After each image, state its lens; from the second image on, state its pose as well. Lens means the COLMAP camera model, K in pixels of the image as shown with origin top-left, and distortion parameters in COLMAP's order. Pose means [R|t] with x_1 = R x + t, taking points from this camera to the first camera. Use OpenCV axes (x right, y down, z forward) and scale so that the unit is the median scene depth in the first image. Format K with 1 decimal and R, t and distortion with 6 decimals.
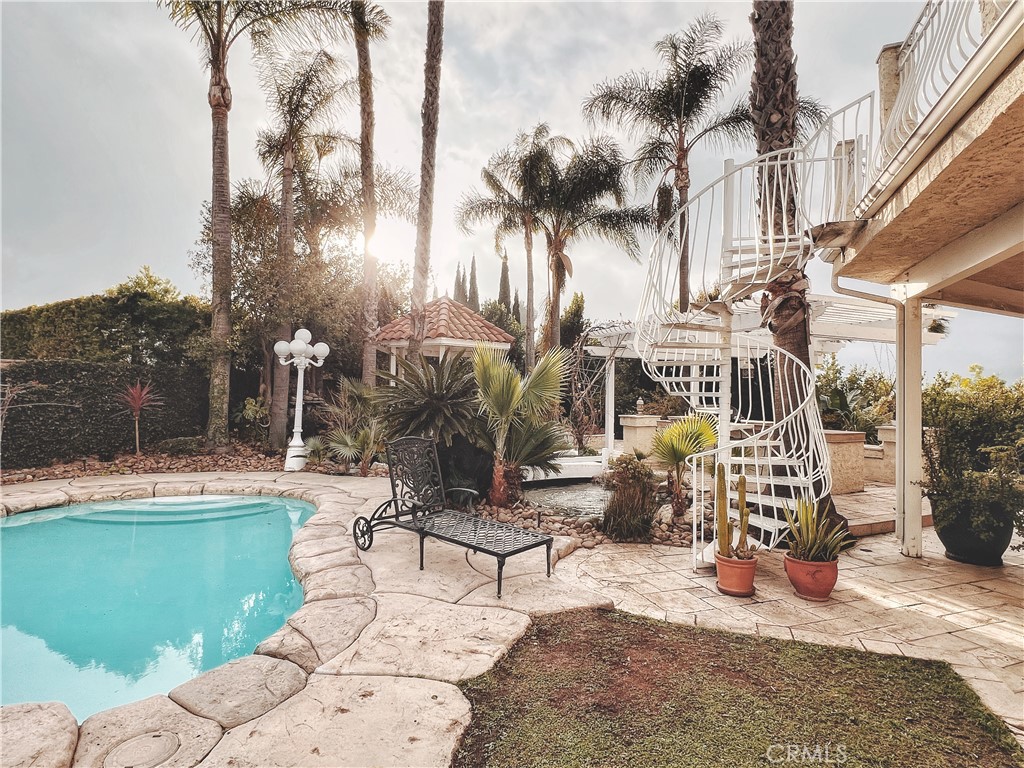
lens RADIAL K [[529.9, 0, 514.3], [0, 529.9, 385.2], [0, 0, 1]] dist [0.003504, -0.001355]
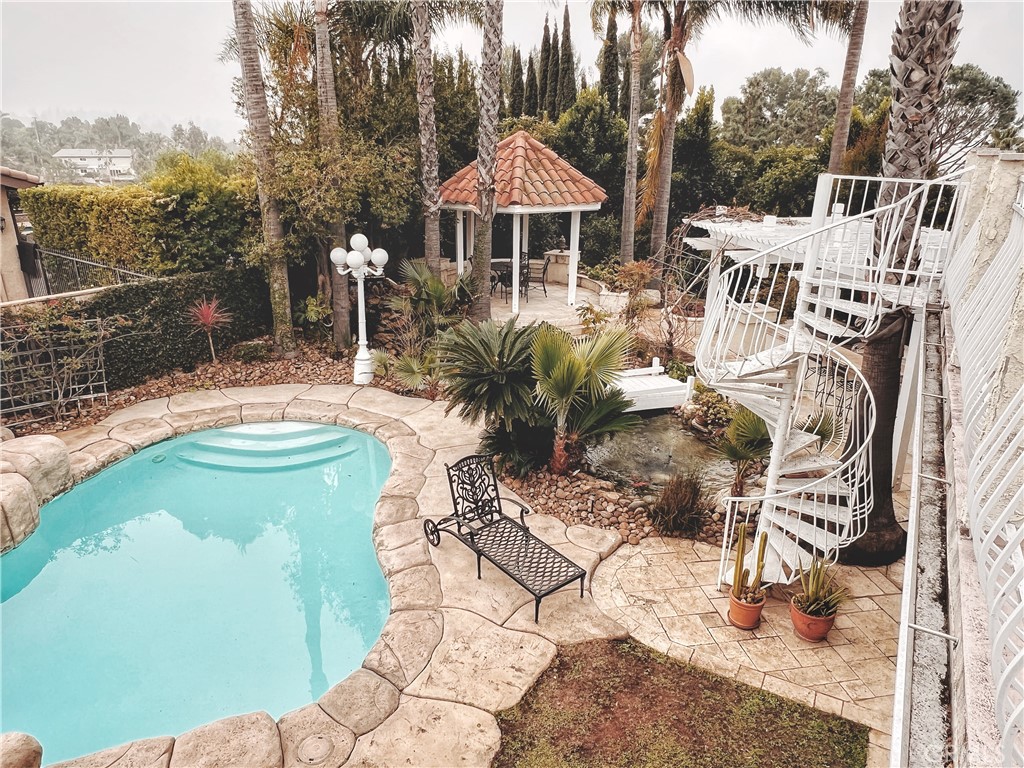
lens RADIAL K [[705.9, 0, 510.7], [0, 705.9, 384.5], [0, 0, 1]] dist [0.009143, -0.003617]
pose [[0.985544, 0.053861, -0.160629, 0.104271], [0.010175, 0.927591, 0.373458, -0.523403], [0.169113, -0.369694, 0.913634, -0.241560]]
